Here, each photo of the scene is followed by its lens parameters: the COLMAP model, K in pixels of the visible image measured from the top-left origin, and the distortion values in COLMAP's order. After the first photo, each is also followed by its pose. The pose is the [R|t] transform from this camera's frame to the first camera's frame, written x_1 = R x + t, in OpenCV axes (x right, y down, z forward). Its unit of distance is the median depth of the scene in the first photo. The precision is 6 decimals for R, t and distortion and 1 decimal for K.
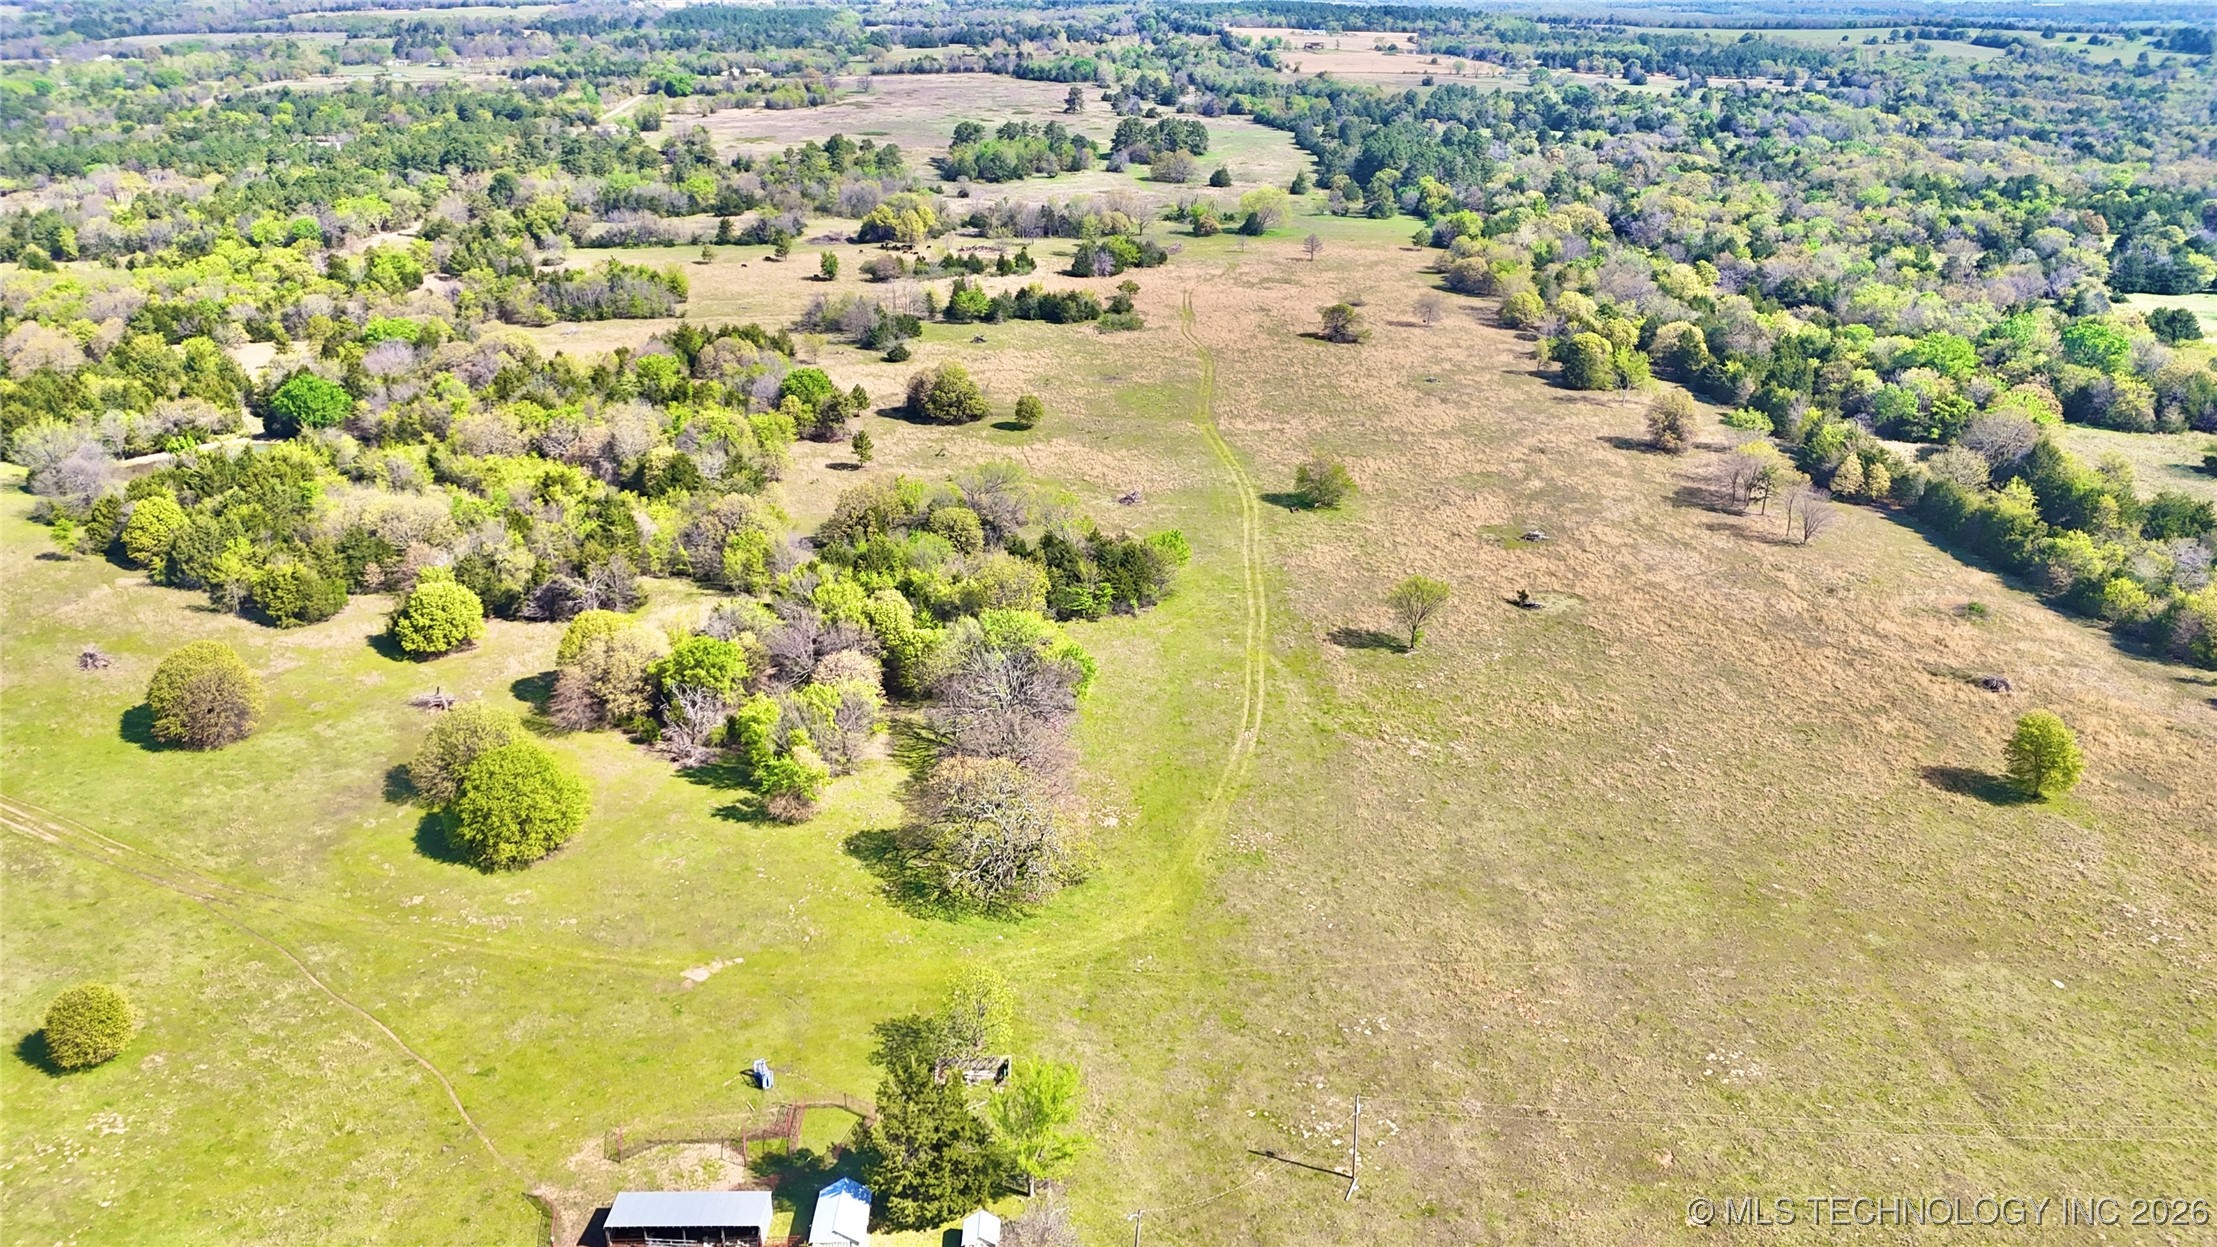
lens RADIAL K [[1607.4, 0, 1108.5], [0, 1607.4, 623.5], [0, 0, 1]] dist [0.081919, -0.099291]
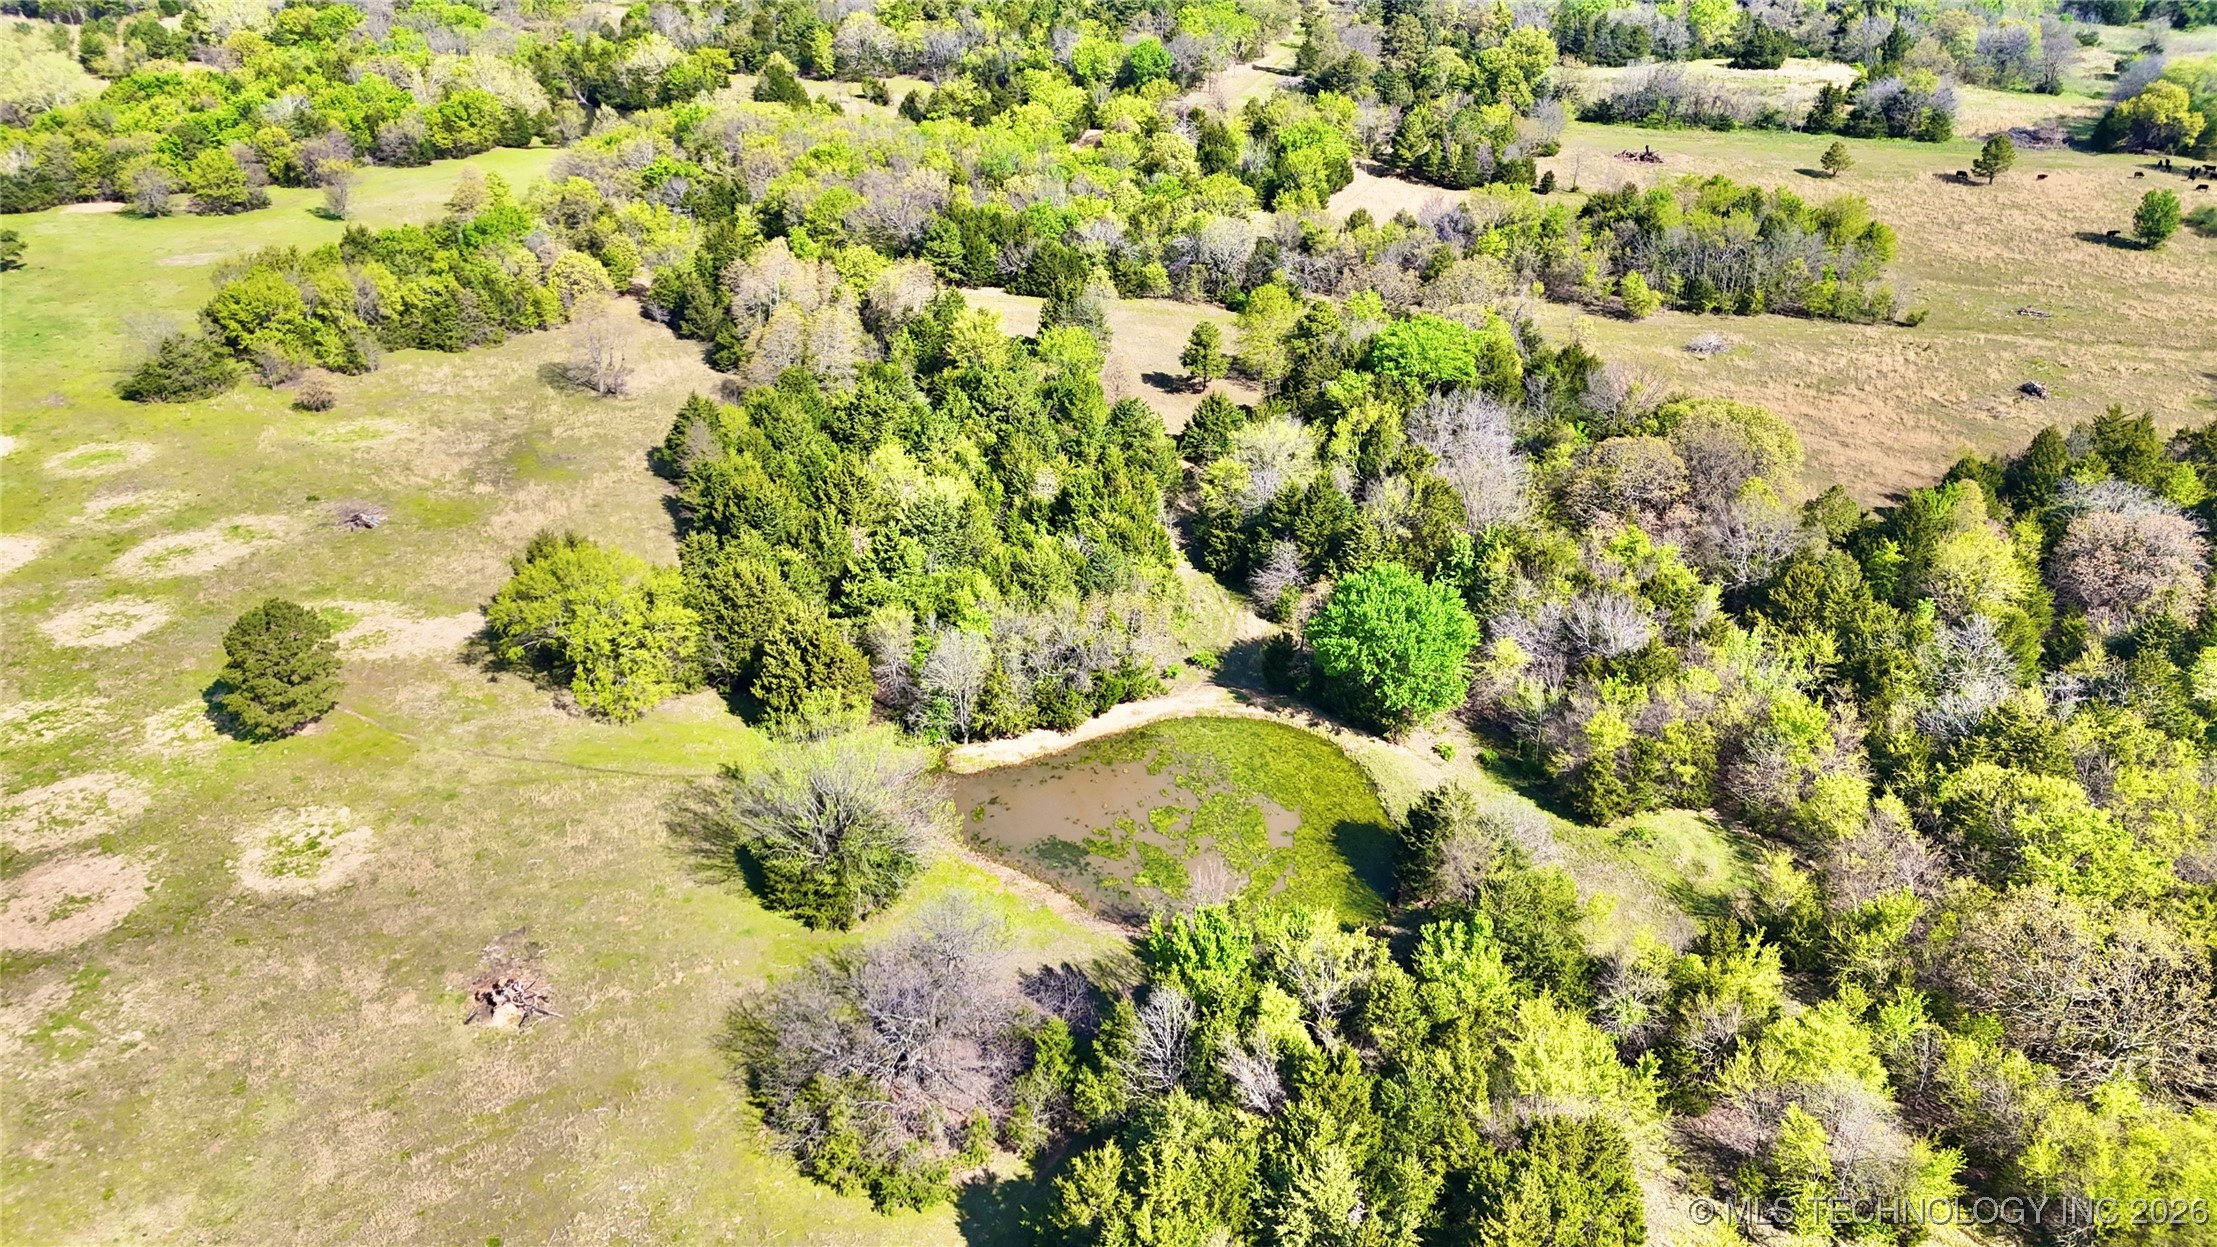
lens RADIAL K [[1607.4, 0, 1108.5], [0, 1607.4, 623.5], [0, 0, 1]] dist [0.081919, -0.099291]
pose [[0.931189, 0.187277, -0.312753, -0.383660], [-0.148986, 0.978538, 0.142360, -0.163024], [0.332702, -0.085969, 0.939105, 0.545127]]
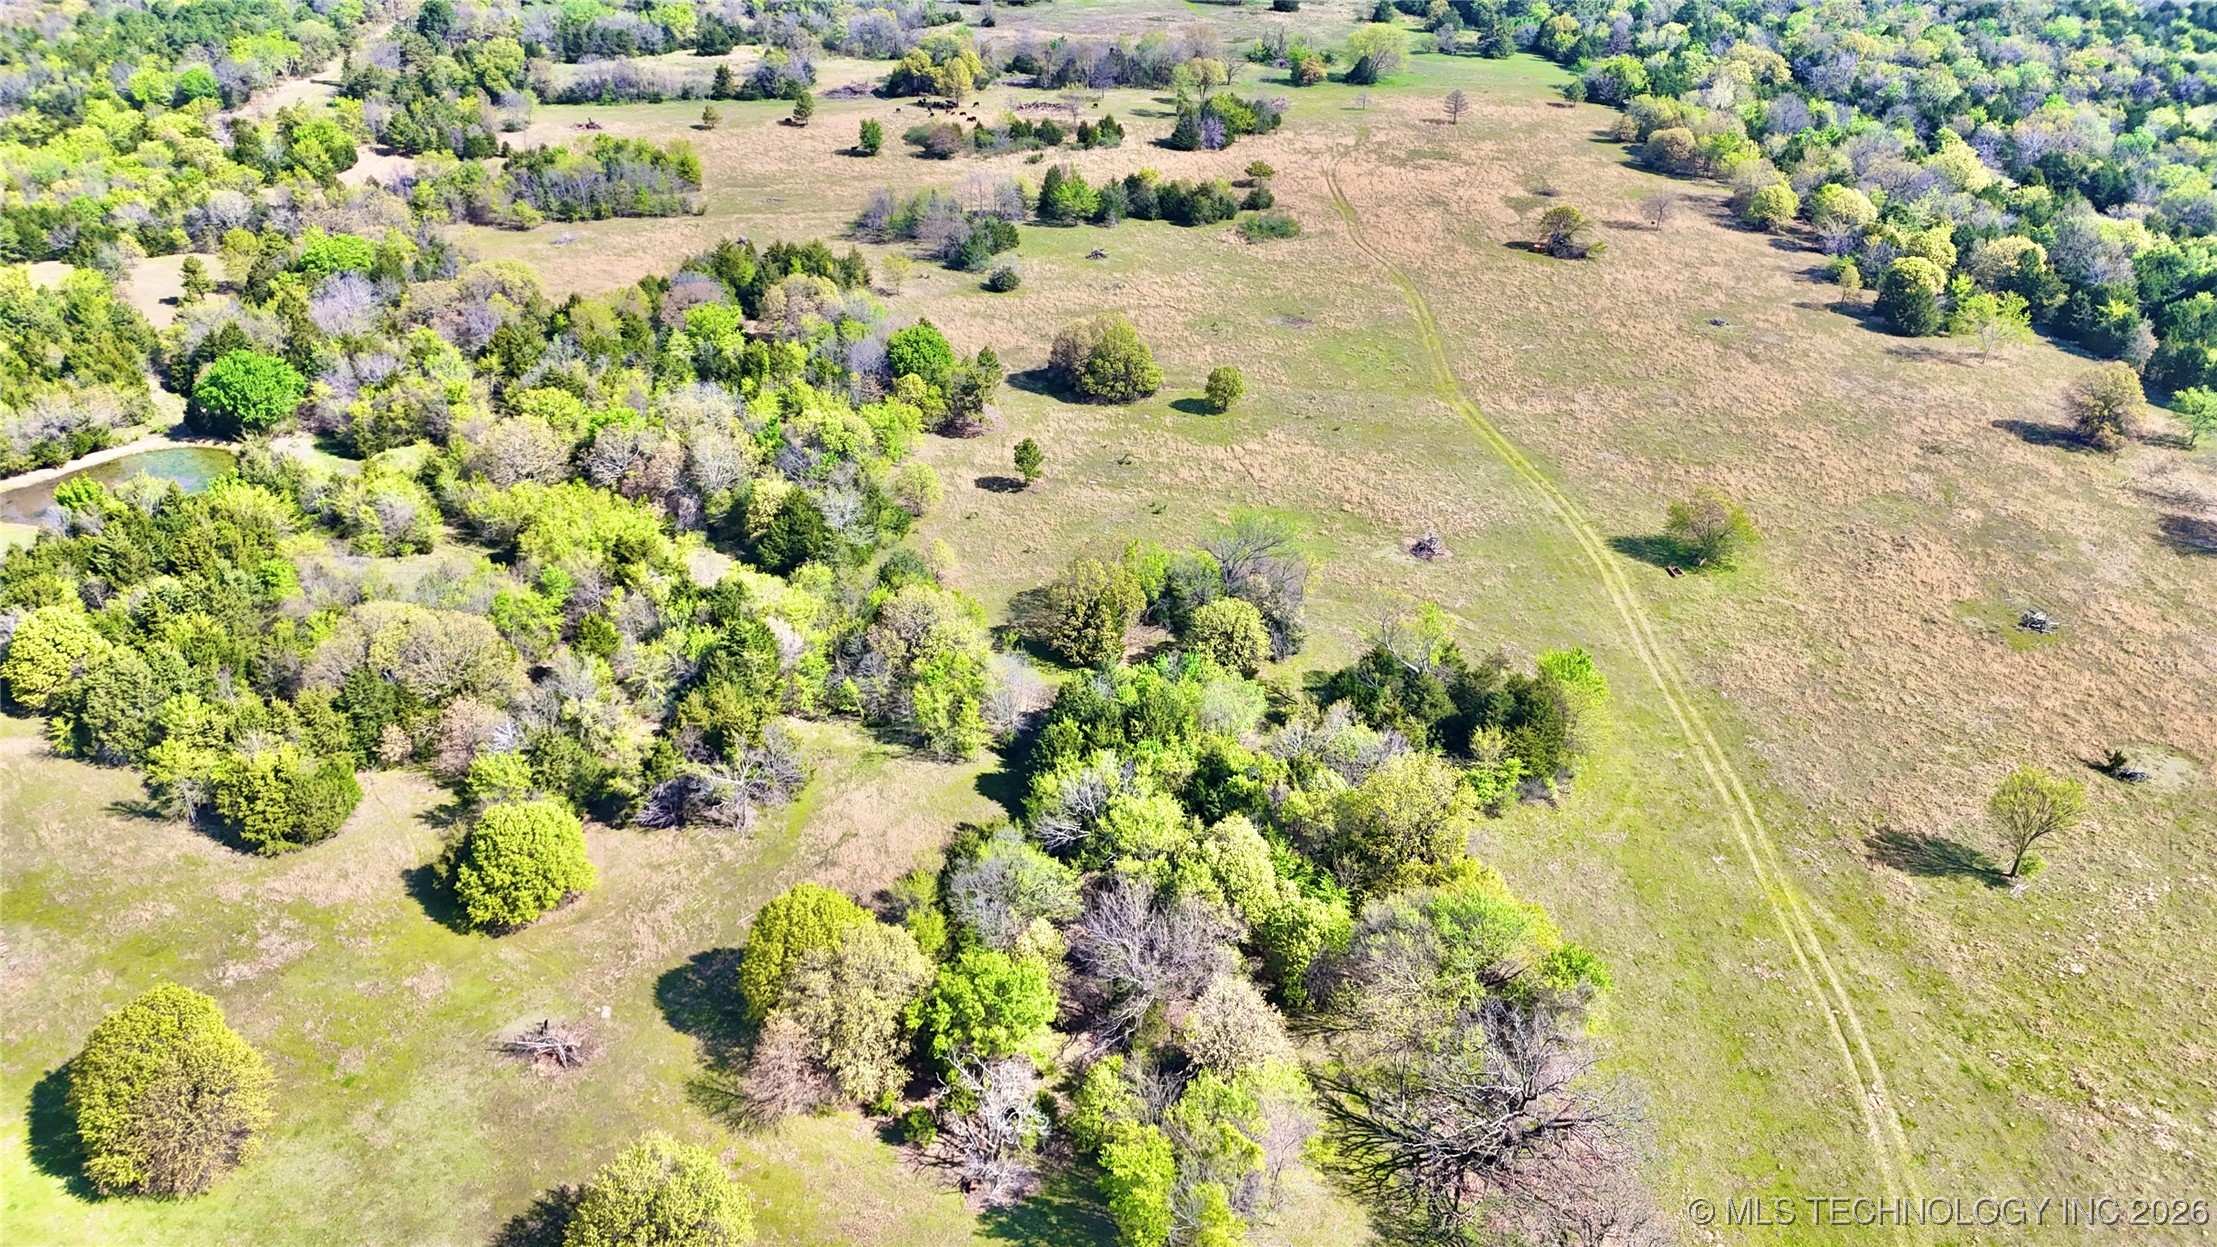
lens RADIAL K [[1614.0, 0, 1108.5], [0, 1614.0, 623.5], [0, 0, 1]] dist [0.074255, -0.087170]
pose [[0.998884, -0.015995, 0.044441, -0.124740], [0.010505, 0.992580, 0.121143, -0.102861], [-0.046049, -0.120541, 0.991640, 0.218446]]
